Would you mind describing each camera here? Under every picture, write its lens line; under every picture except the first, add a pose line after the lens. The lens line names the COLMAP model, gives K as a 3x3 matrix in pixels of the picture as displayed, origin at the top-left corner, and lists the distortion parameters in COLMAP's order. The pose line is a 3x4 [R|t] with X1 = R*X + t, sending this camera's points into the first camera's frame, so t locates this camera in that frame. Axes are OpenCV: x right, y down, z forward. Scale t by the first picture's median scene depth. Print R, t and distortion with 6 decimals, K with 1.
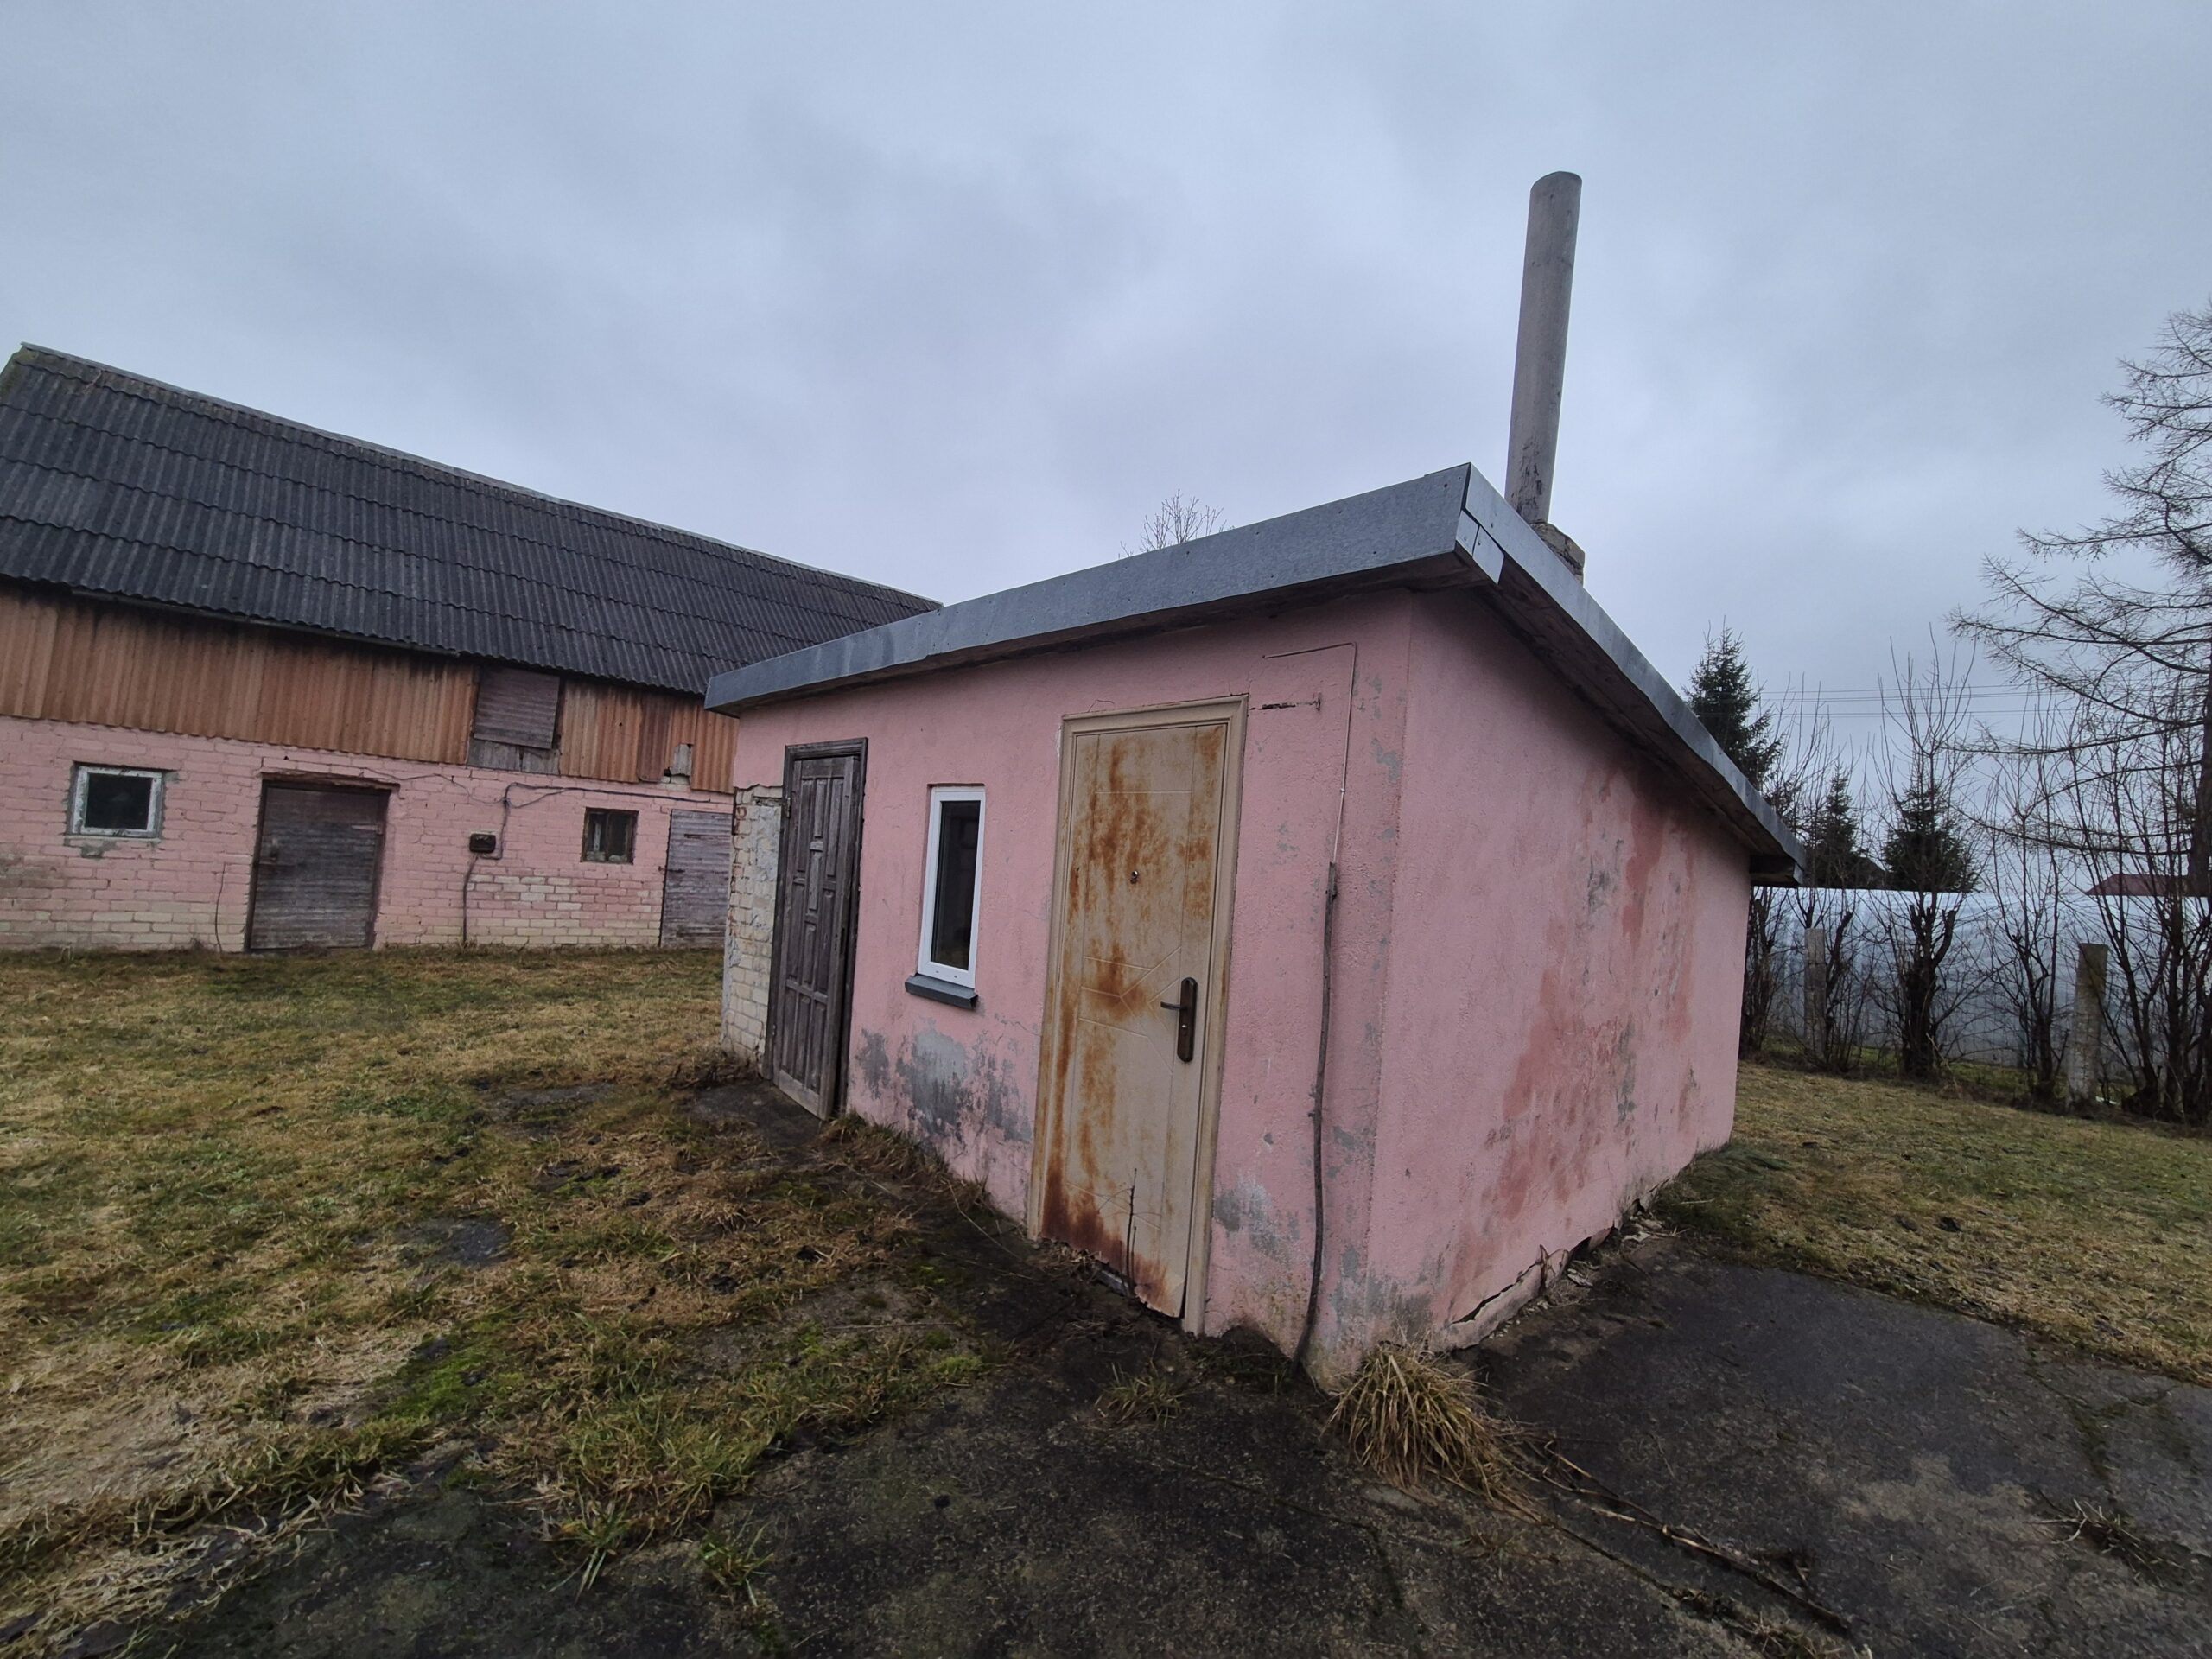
lens RADIAL K [[907.2, 0, 1102.2], [0, 907.2, 840.5], [0, 0, 1]] dist [-0.004006, 0.002450]
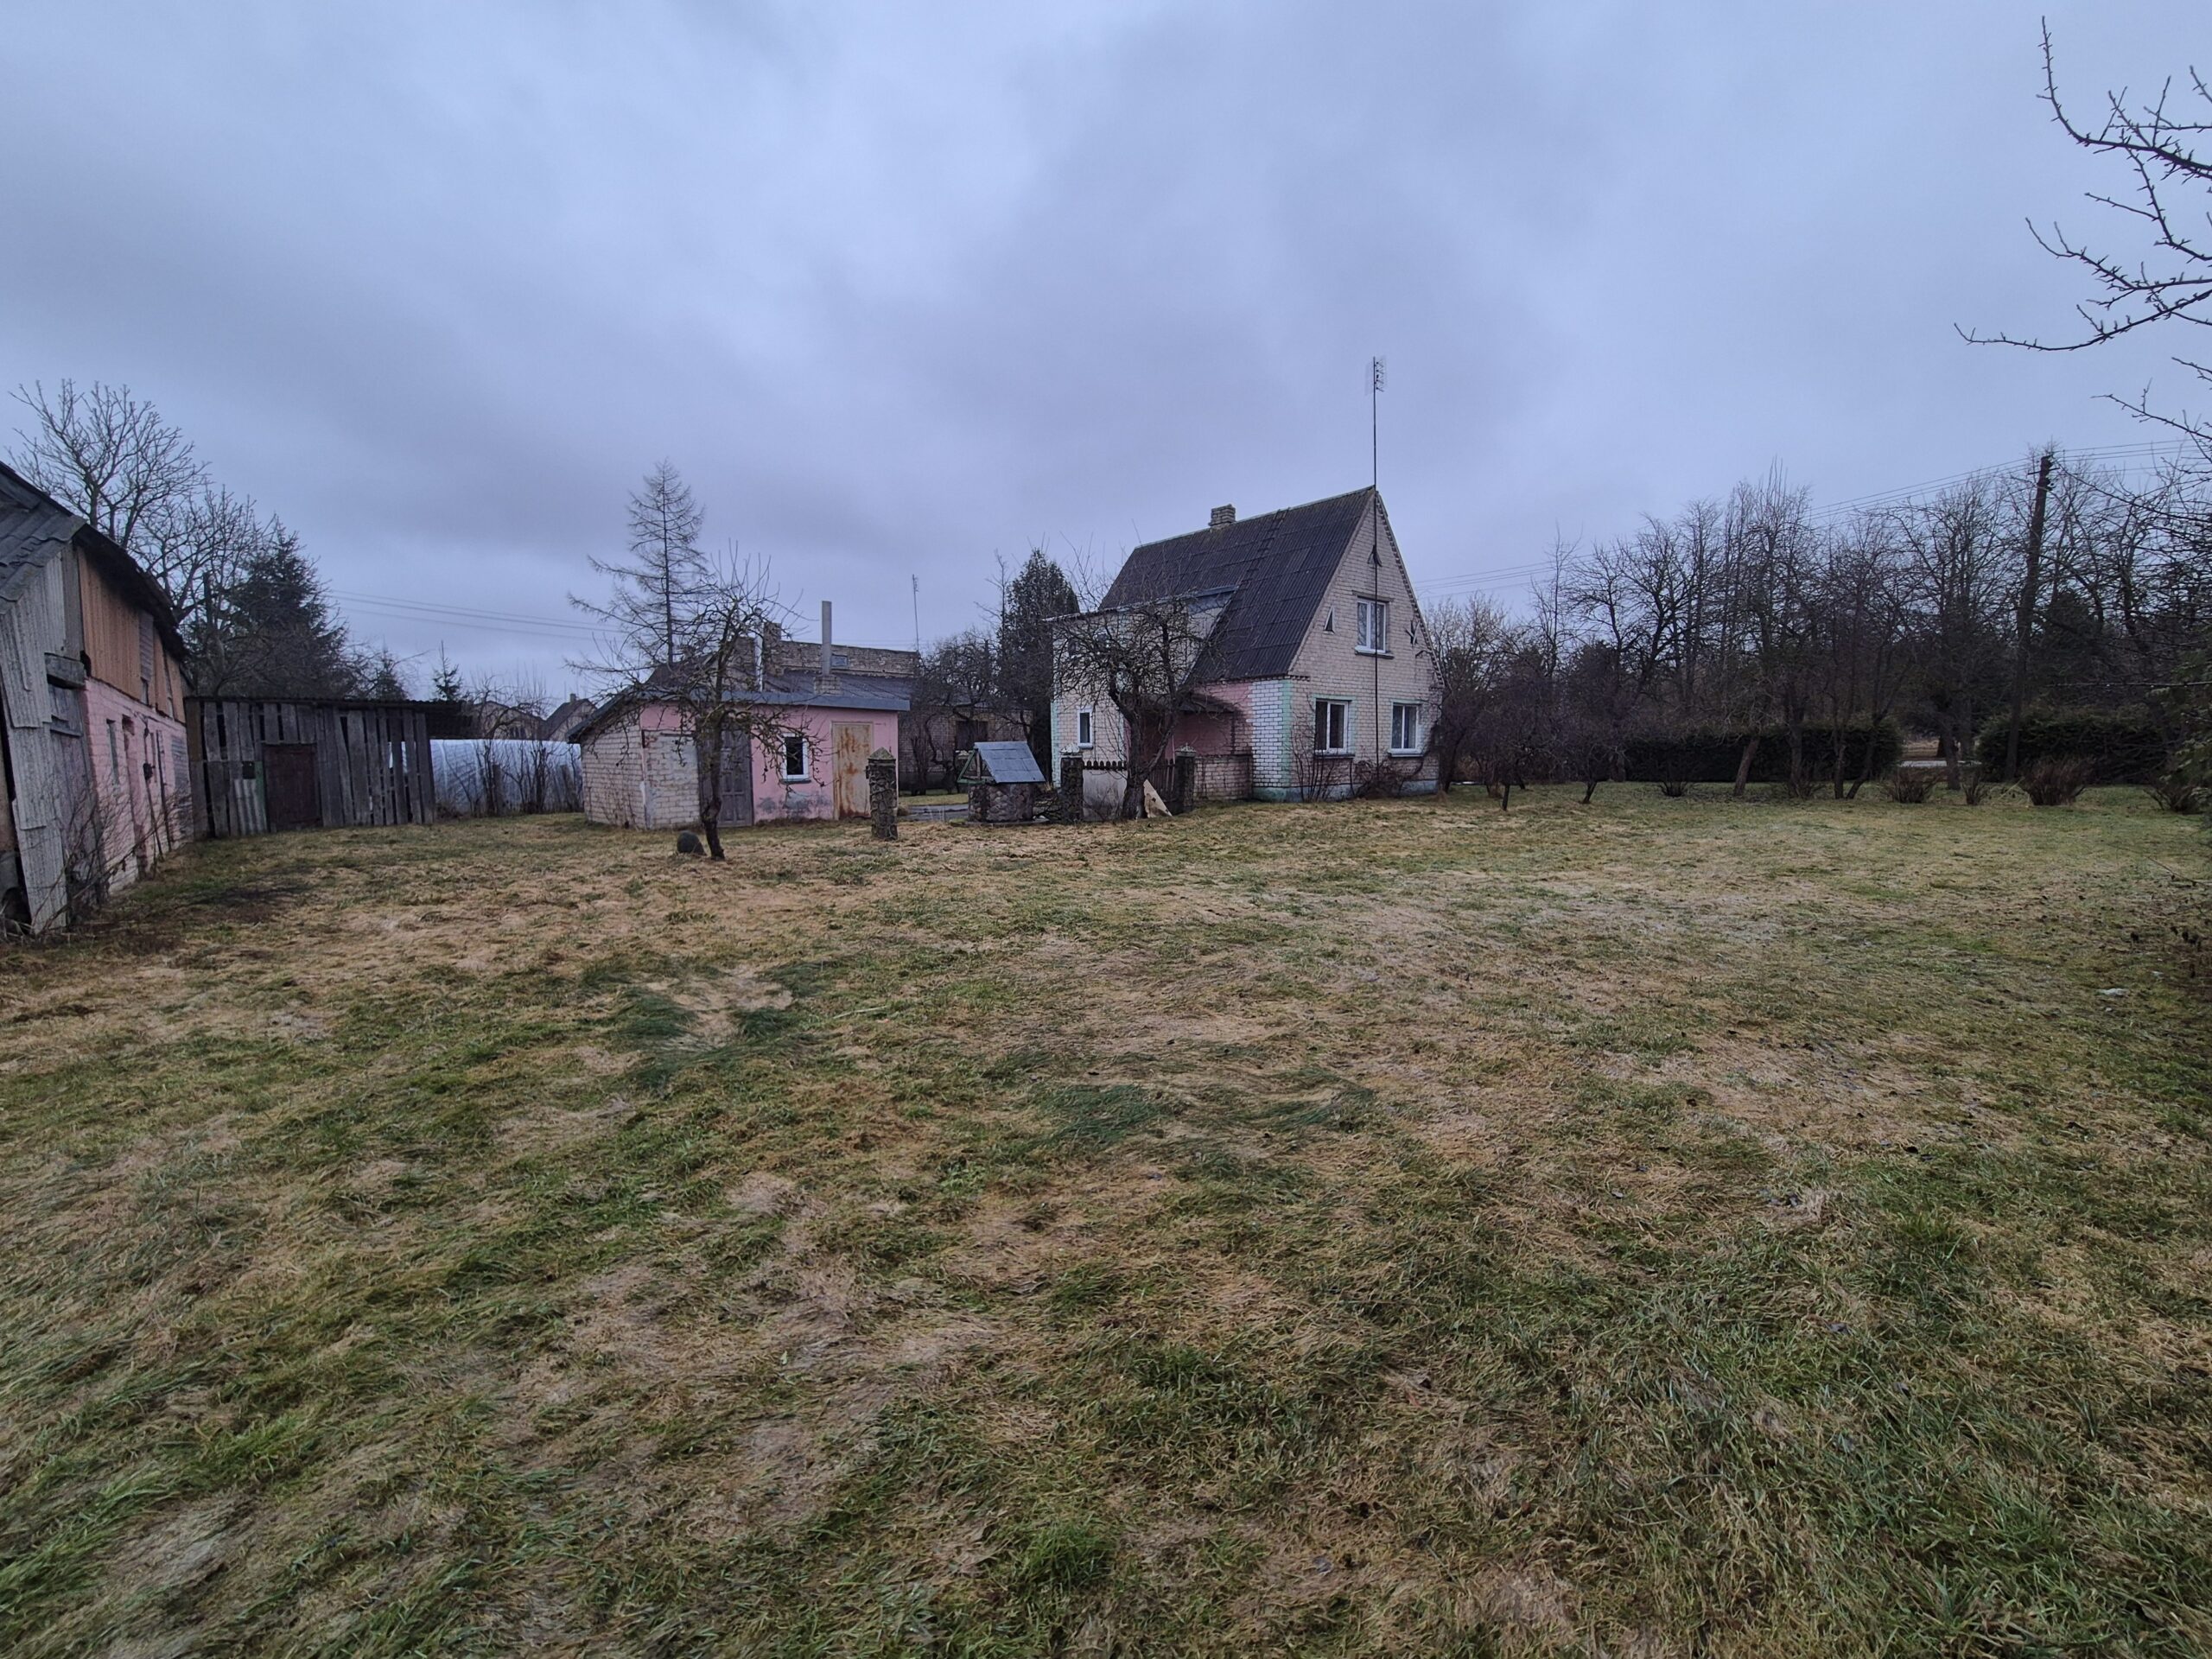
lens RADIAL K [[907.2, 0, 1101.3], [0, 907.2, 842.1], [0, 0, 1]] dist [-0.004006, 0.002450]
pose [[-0.017252, -0.162662, 0.986531, -5.288915], [-0.015947, 0.986597, 0.162394, -0.318196], [-0.999724, -0.012930, -0.019615, -0.442702]]
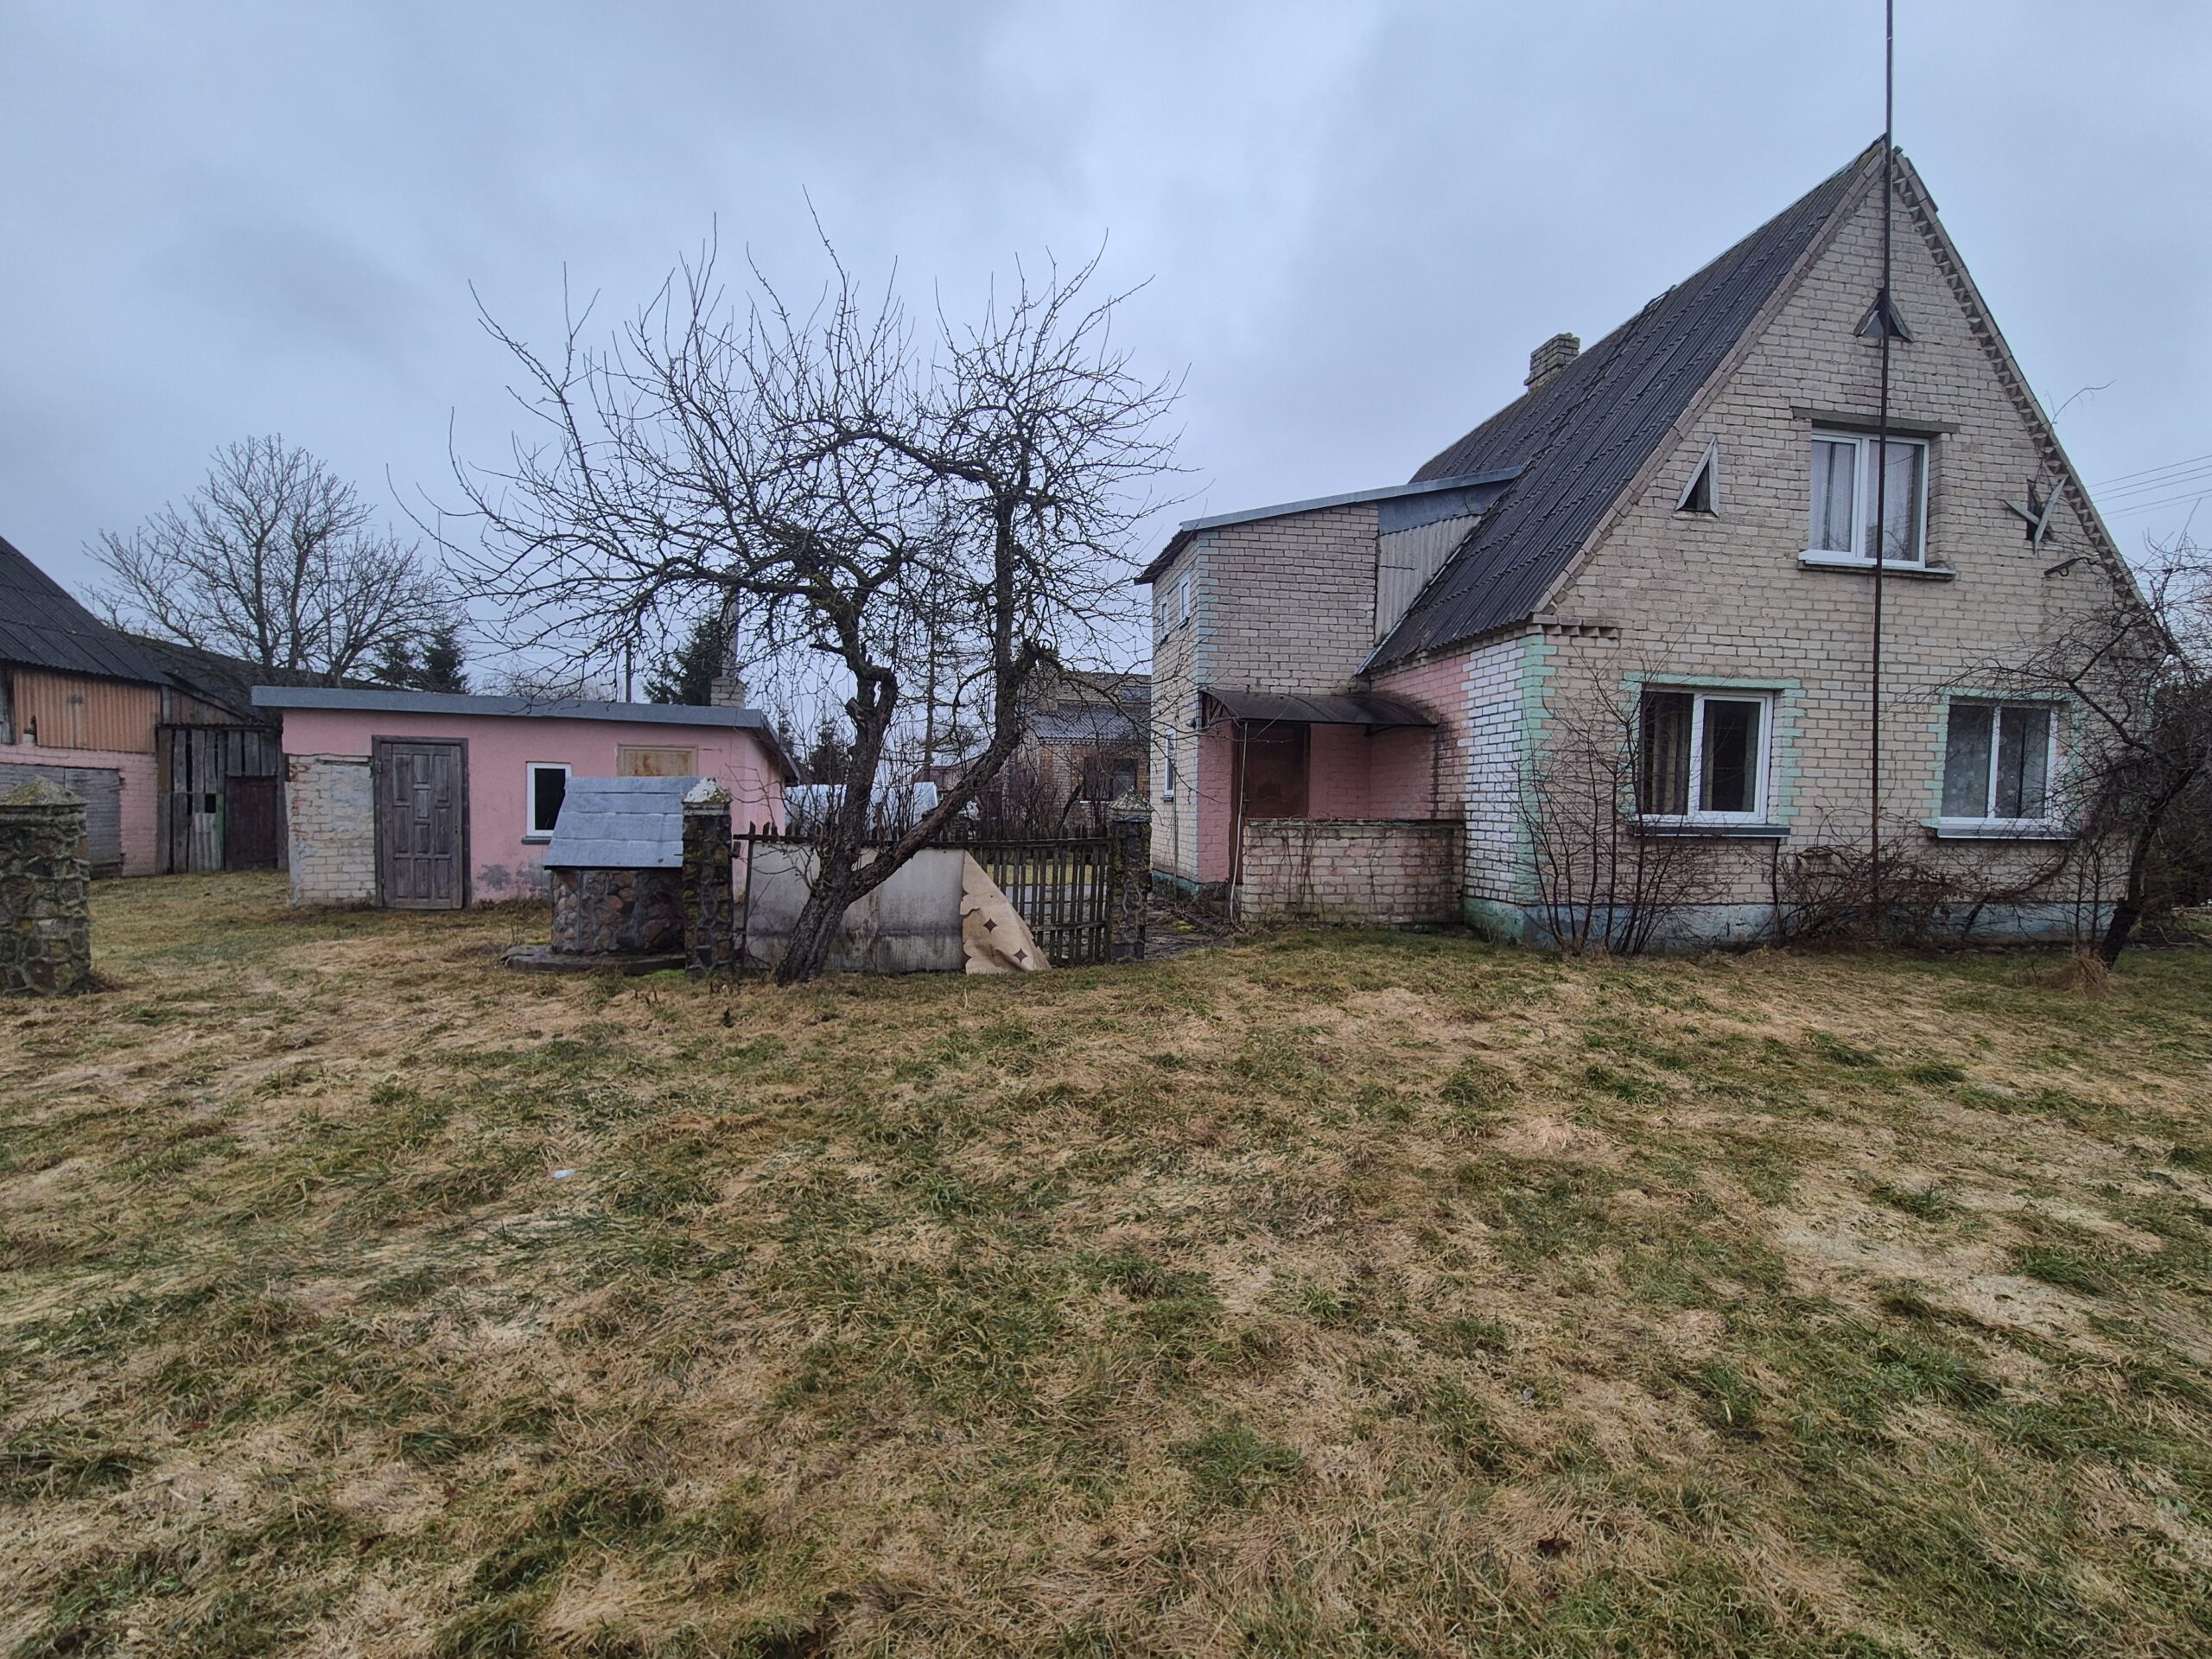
lens RADIAL K [[907.2, 0, 1102.3], [0, 907.2, 840.9], [0, 0, 1]] dist [-0.004006, 0.002450]
pose [[0.518166, -0.091929, 0.850325, -1.871360], [-0.001570, 0.994103, 0.108429, -0.143376], [-0.855279, -0.057520, 0.514966, -2.068027]]
